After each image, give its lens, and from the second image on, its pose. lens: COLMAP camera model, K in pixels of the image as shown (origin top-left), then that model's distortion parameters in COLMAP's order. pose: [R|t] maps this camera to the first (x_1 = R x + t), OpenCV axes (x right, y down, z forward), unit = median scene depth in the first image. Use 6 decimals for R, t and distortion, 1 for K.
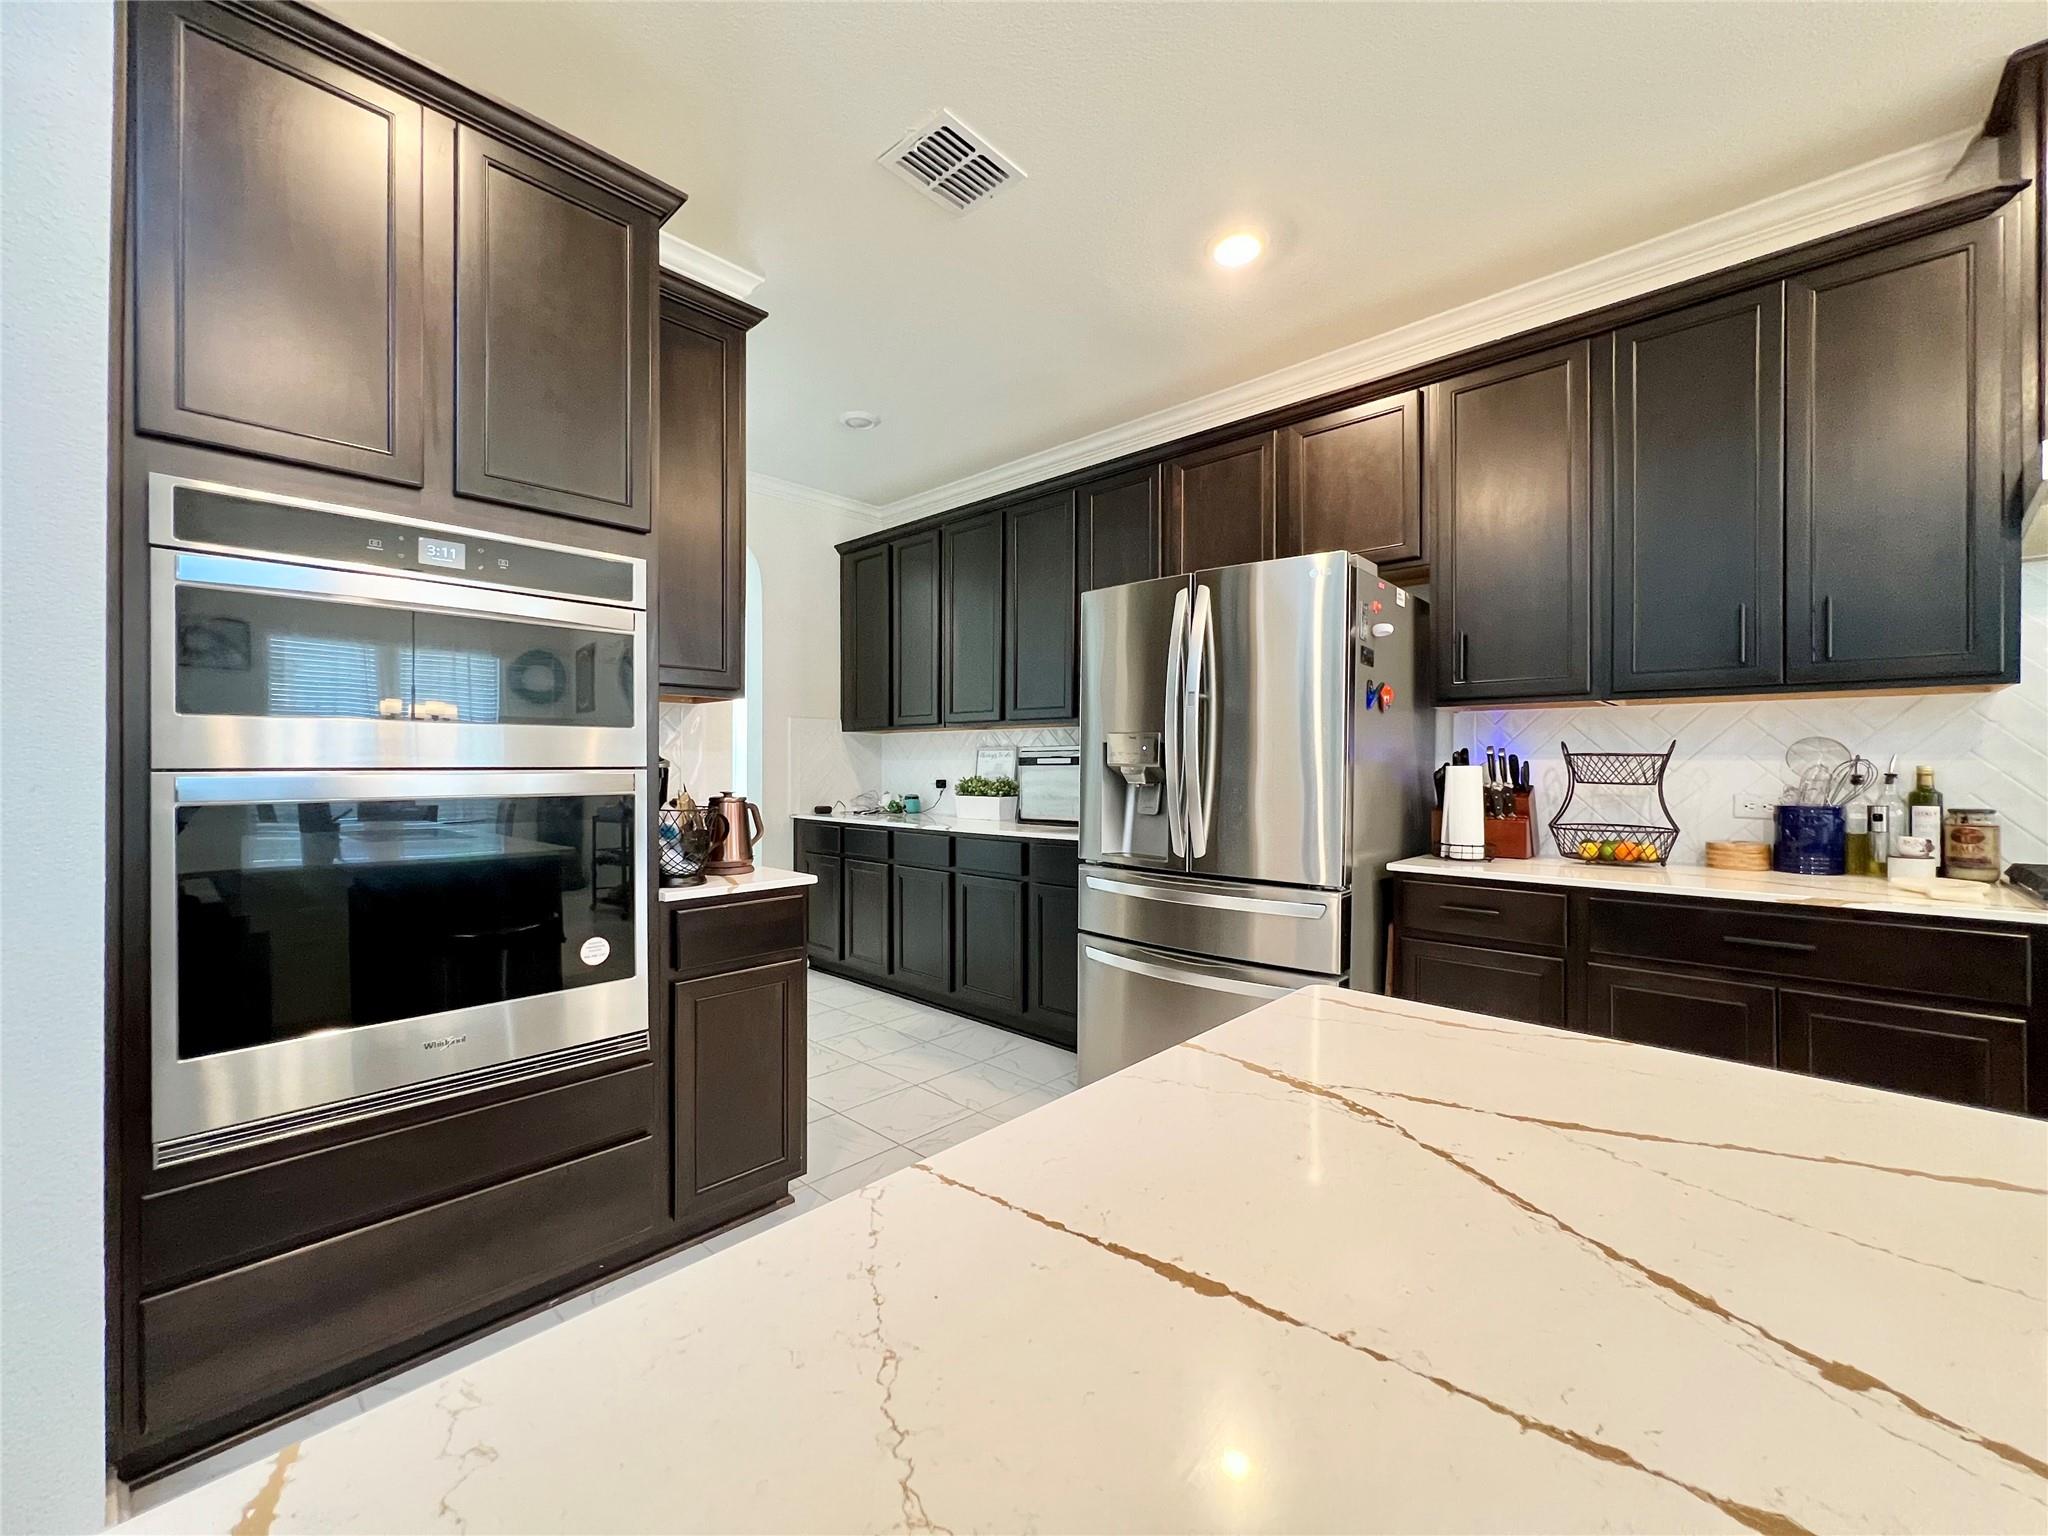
lens RADIAL K [[816.4, 0, 1024.0], [0, 816.4, 768.0], [0, 0, 1]] dist [0.002953, 0.000302]
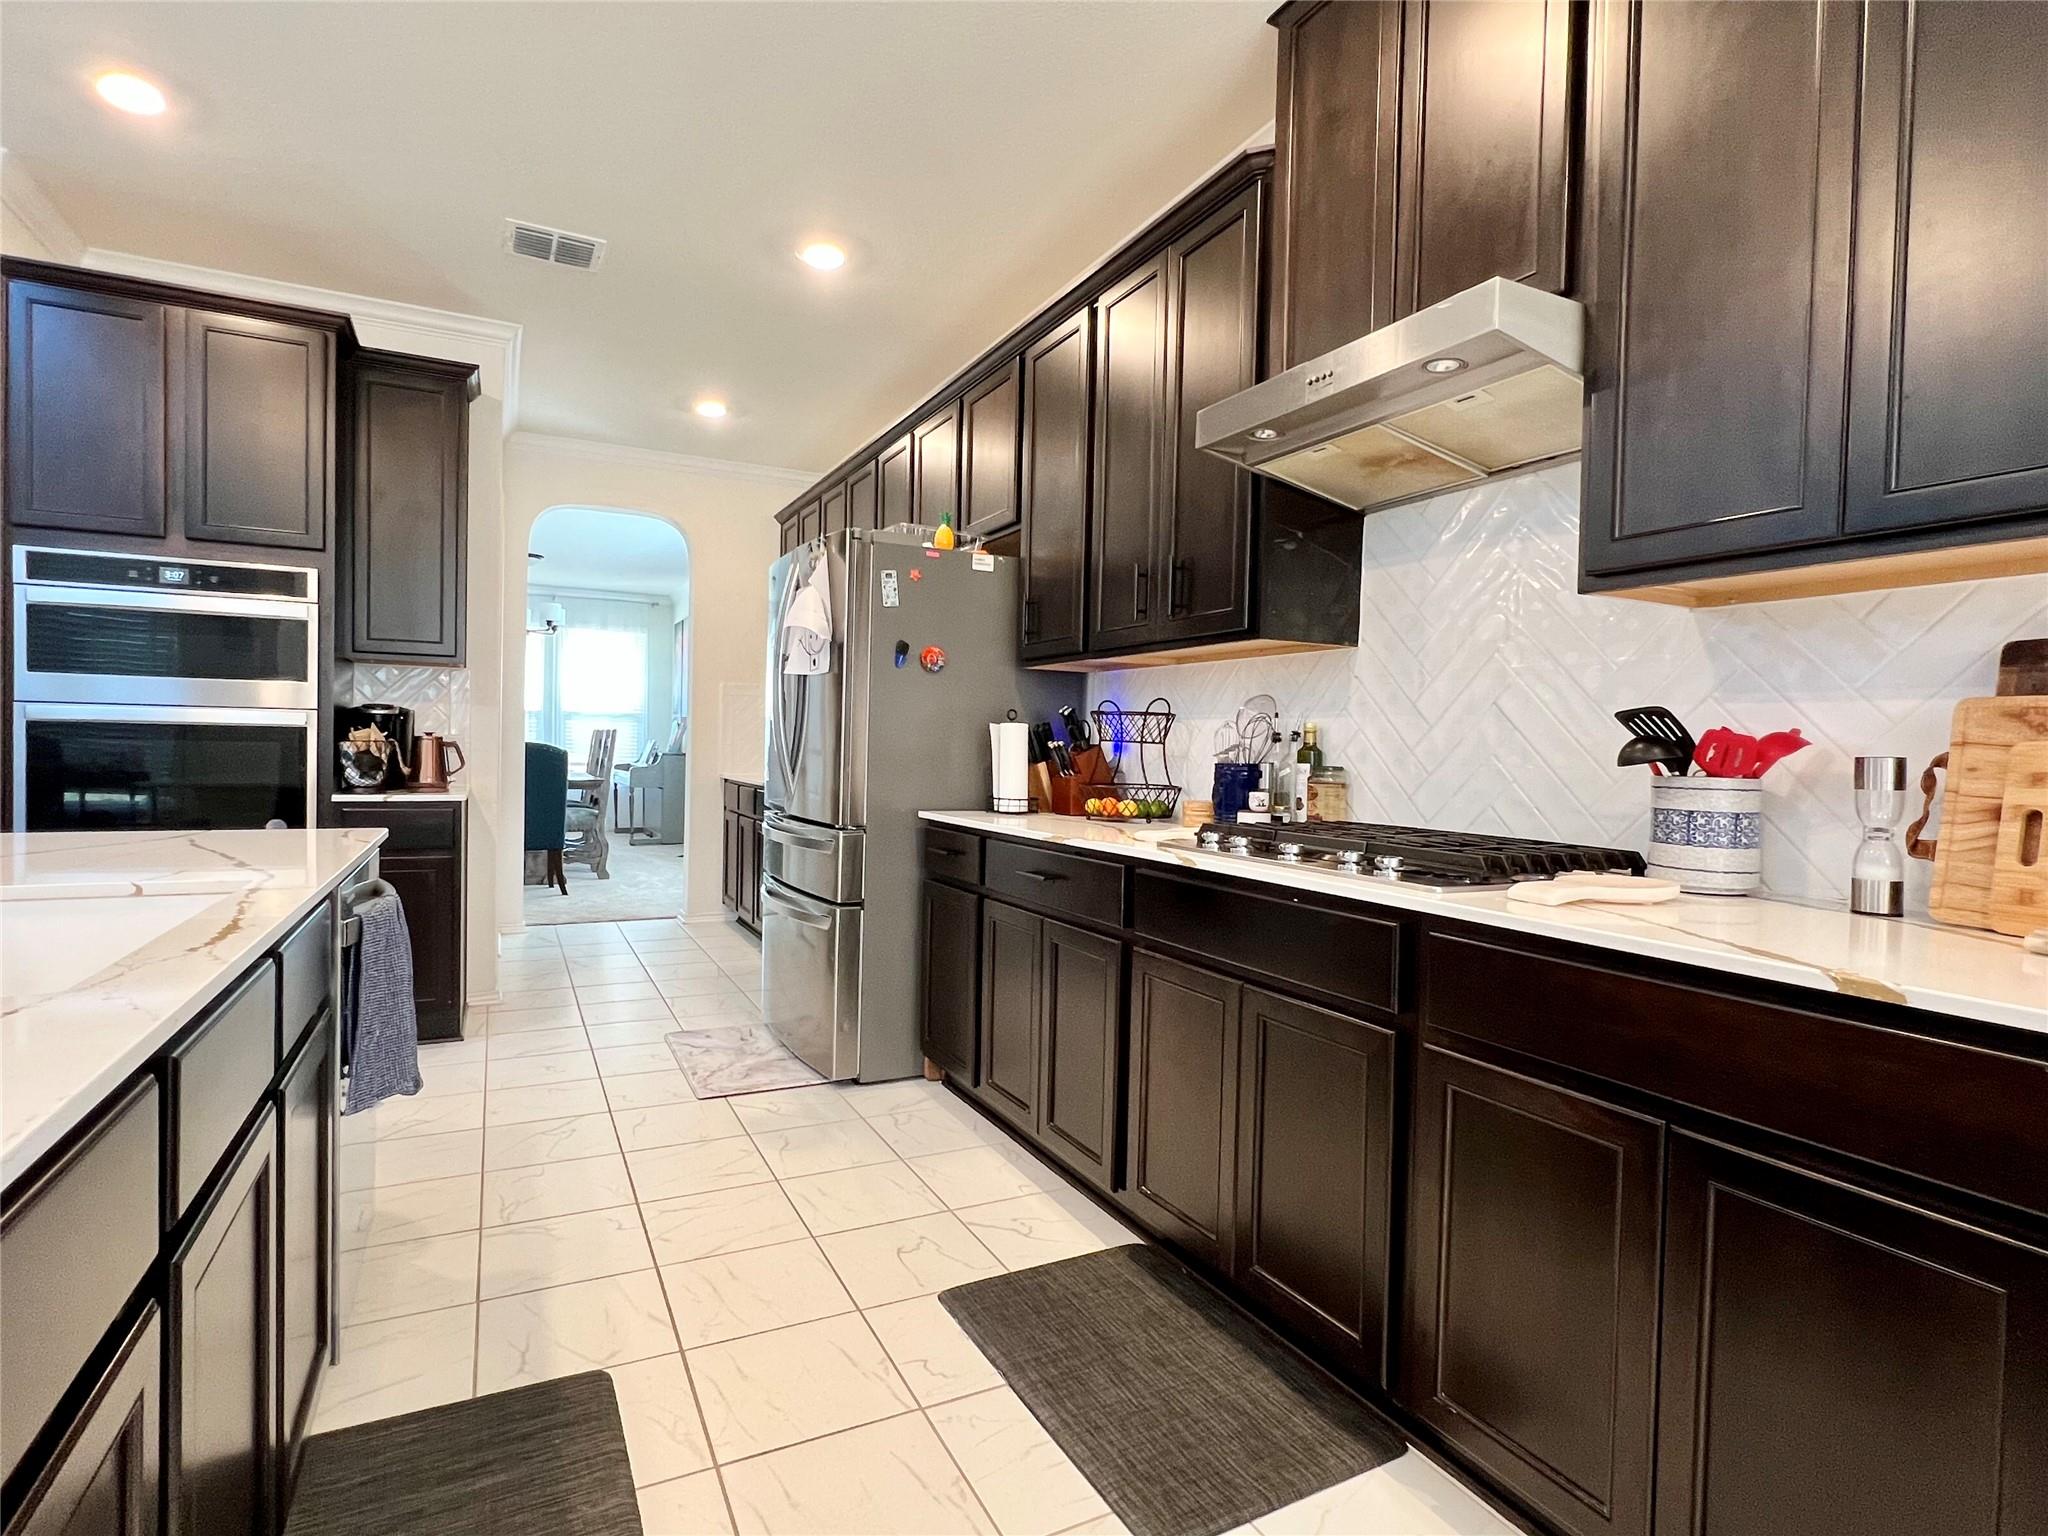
lens RADIAL K [[1042.7, 0, 1024.0], [0, 1042.7, 768.0], [0, 0, 1]] dist [-0.002140, -0.000804]
pose [[0.938355, 0.027536, -0.344574, 1.356950], [-0.023142, 0.999590, 0.016858, 0.043144], [0.344897, -0.007845, 0.938608, -0.322414]]
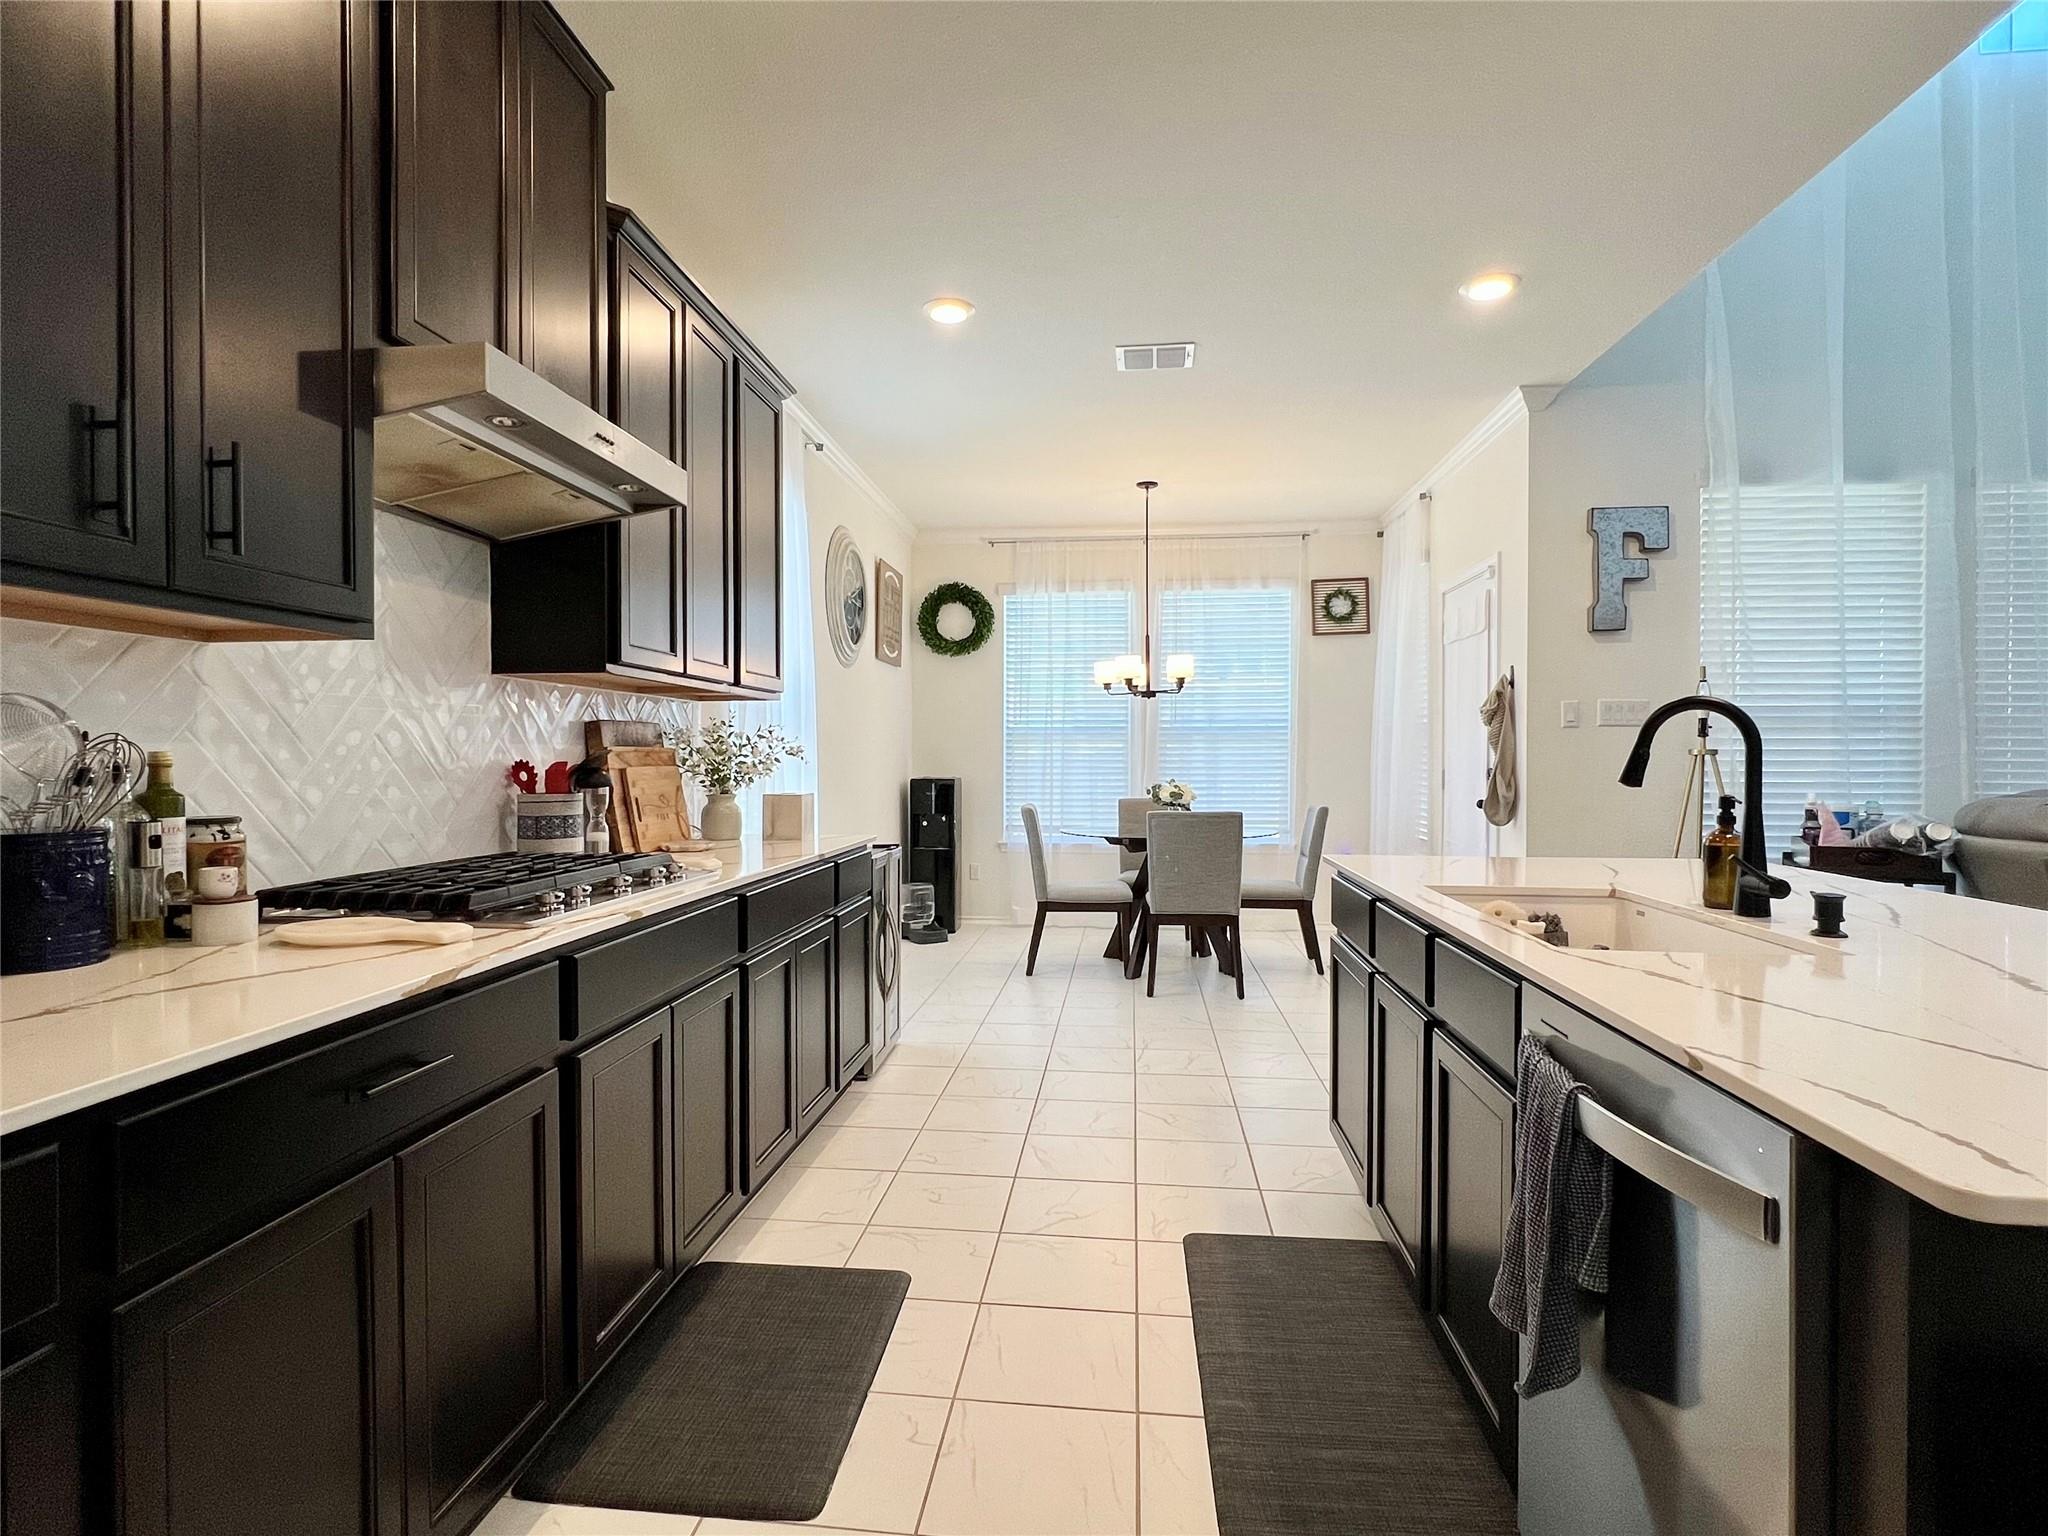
lens RADIAL K [[1042.7, 0, 1024.0], [0, 1042.7, 768.0], [0, 0, 1]] dist [-0.002140, -0.000804]
pose [[-0.602024, -0.010216, 0.798413, 0.117721], [0.002506, 0.999889, 0.014684, -0.000103], [-0.798474, 0.010841, -0.601932, 1.067832]]
